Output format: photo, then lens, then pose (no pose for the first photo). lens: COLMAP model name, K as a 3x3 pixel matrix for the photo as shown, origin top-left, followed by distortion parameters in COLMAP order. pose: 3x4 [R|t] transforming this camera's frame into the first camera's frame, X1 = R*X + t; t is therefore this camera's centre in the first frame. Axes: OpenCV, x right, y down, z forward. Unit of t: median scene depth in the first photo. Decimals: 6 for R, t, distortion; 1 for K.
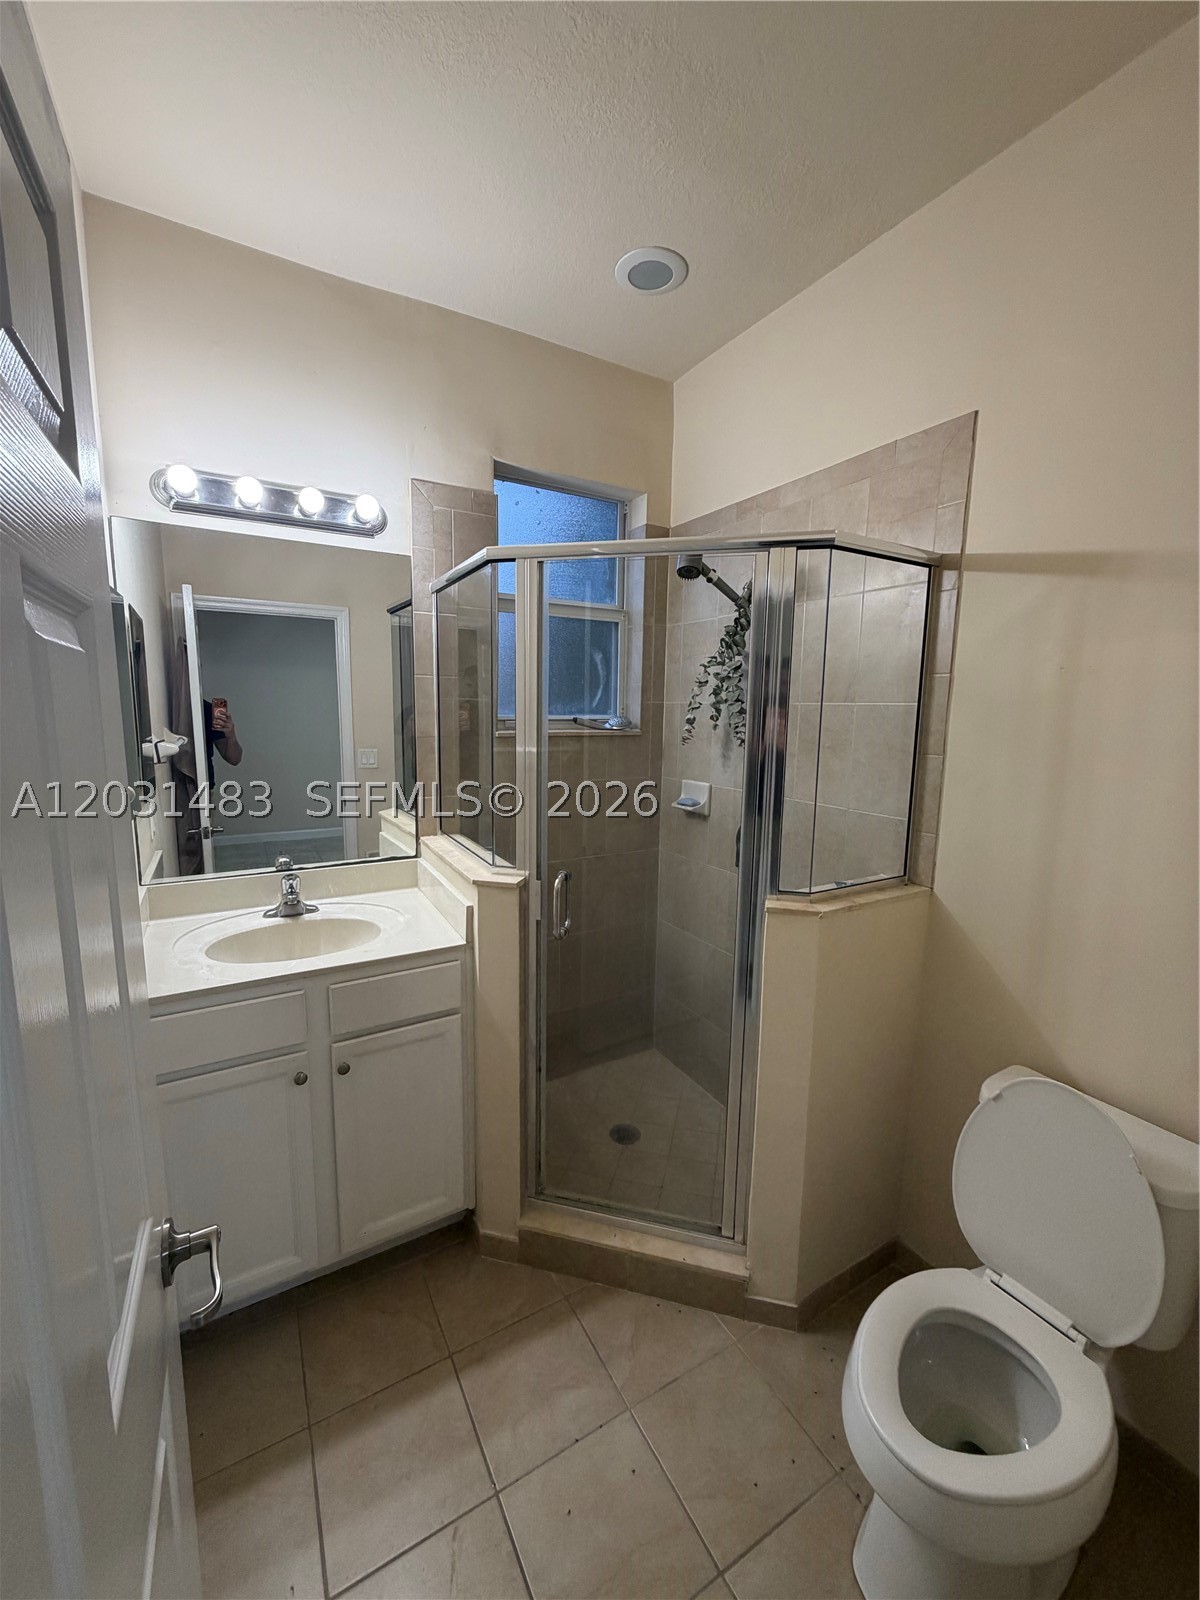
lens RADIAL K [[635.2, 0, 596.2], [0, 635.2, 799.1], [0, 0, 1]] dist [0.000909, -0.000025]
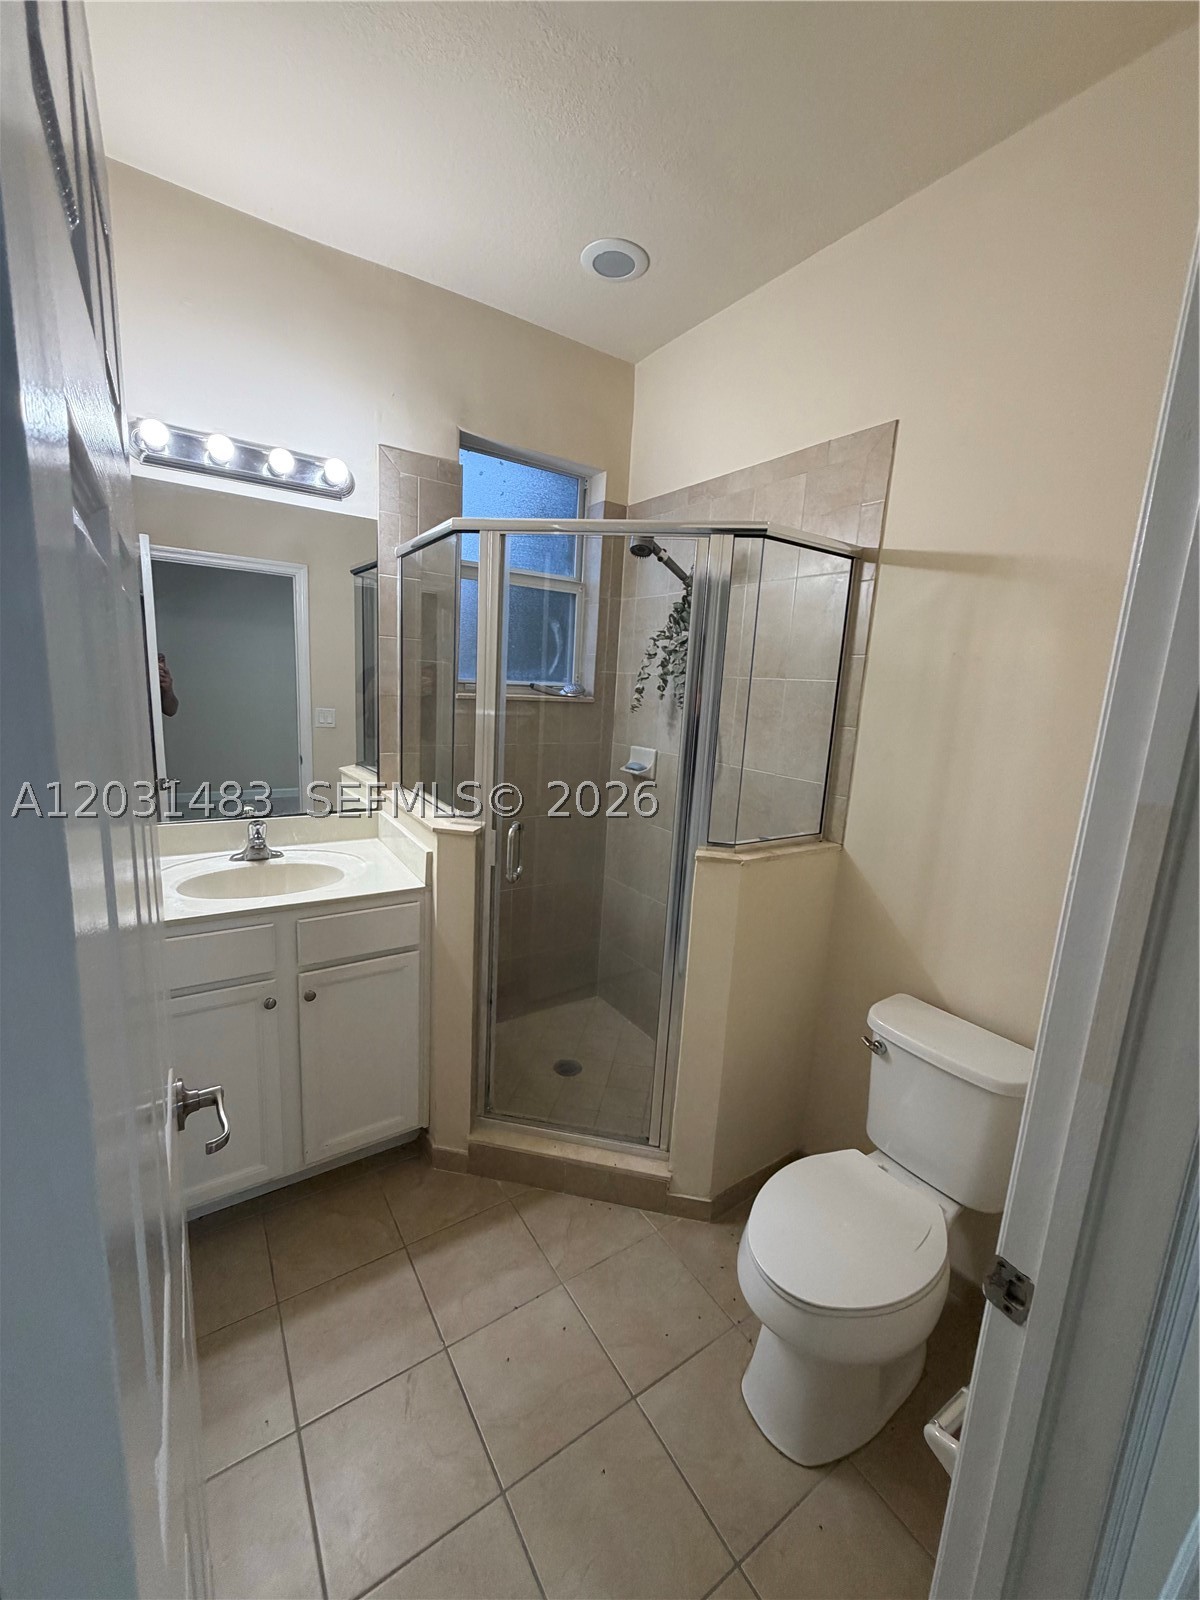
lens RADIAL K [[635.2, 0, 596.0], [0, 635.2, 797.1], [0, 0, 1]] dist [0.000909, -0.000025]
pose [[0.997207, 0.027182, 0.069564, 0.006786], [-0.029973, 0.998774, 0.039390, 0.022868], [-0.068408, -0.041365, 0.996800, -0.097987]]
